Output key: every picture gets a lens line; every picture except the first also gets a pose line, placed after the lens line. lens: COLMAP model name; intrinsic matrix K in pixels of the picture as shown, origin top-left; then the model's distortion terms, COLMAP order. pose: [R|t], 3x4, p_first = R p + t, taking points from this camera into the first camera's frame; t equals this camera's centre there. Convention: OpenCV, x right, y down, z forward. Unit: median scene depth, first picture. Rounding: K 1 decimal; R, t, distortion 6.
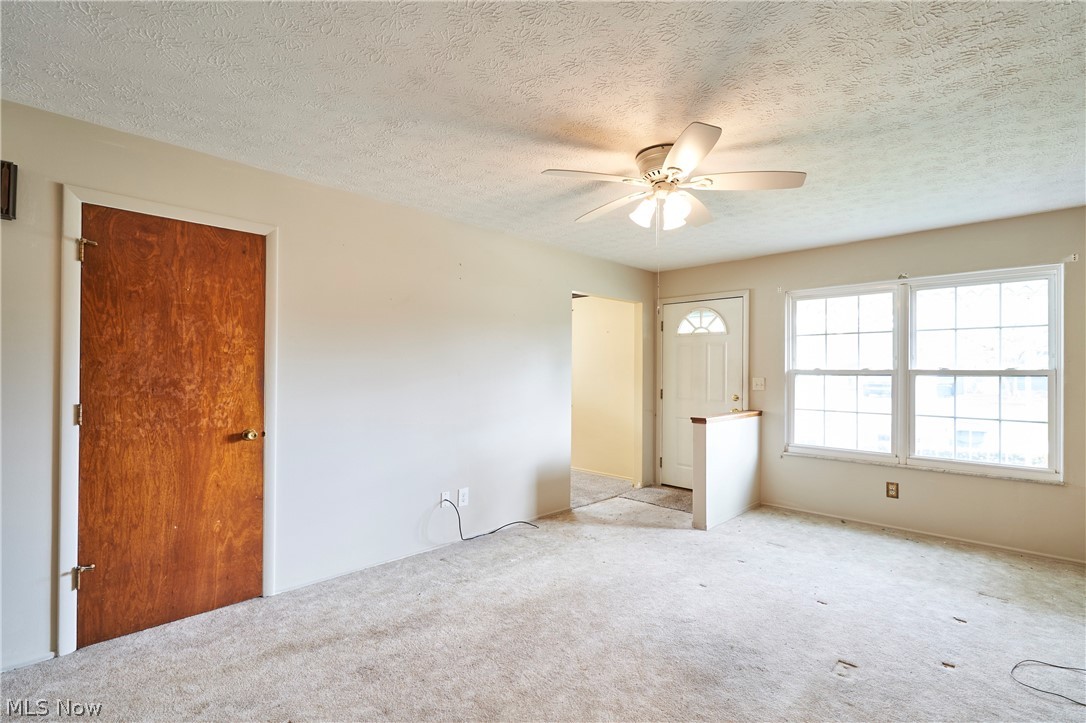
lens RADIAL K [[502.8, 0, 540.9], [0, 502.8, 366.2], [0, 0, 1]] dist [0.001785, -0.000992]
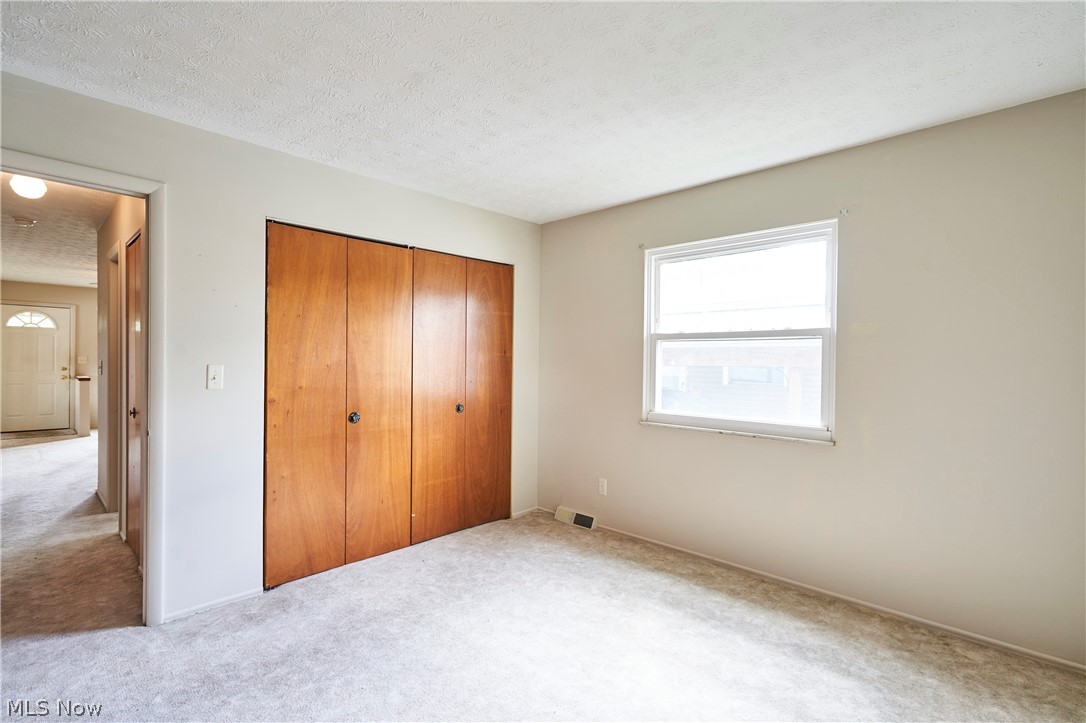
lens RADIAL K [[502.8, 0, 549.3], [0, 502.8, 365.3], [0, 0, 1]] dist [0.001785, -0.000992]
pose [[-0.014724, -0.016460, 0.999756, -1.513795], [-0.020437, 0.999661, 0.016158, -0.008640], [-0.999683, -0.020194, -0.015056, -0.670553]]
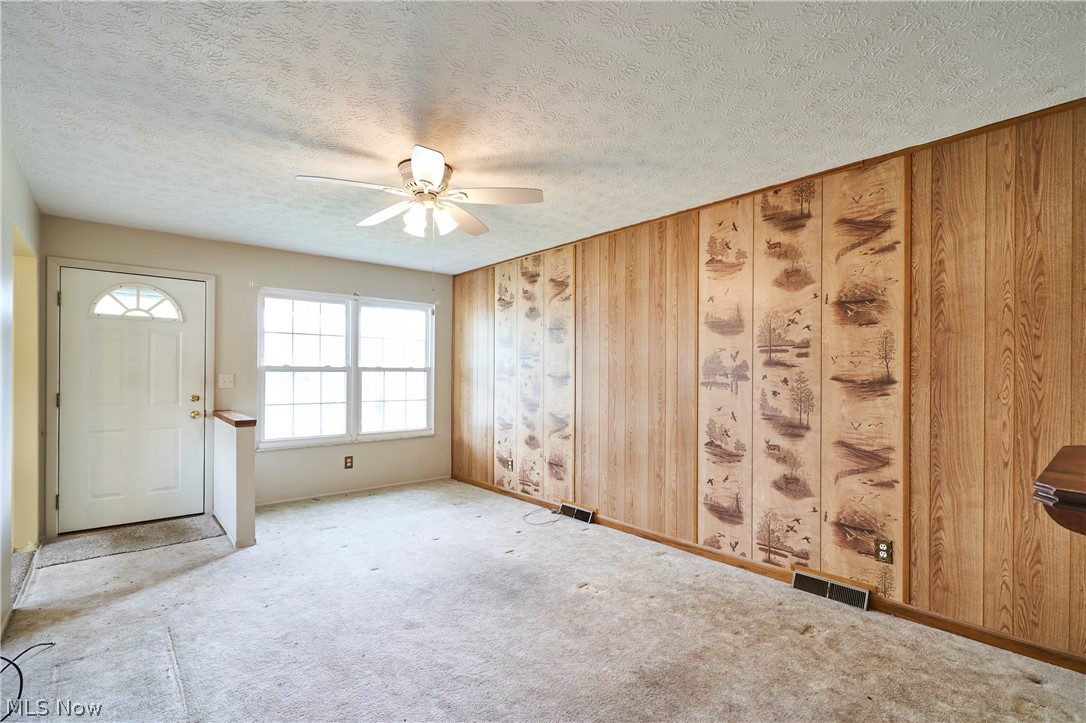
lens RADIAL K [[502.8, 0, 548.7], [0, 502.8, 375.5], [0, 0, 1]] dist [0.001785, -0.000992]
pose [[0.074134, -0.009960, 0.997199, -0.495499], [-0.016134, 0.999807, 0.011186, 0.006217], [-0.997118, -0.016918, 0.073959, 0.392946]]
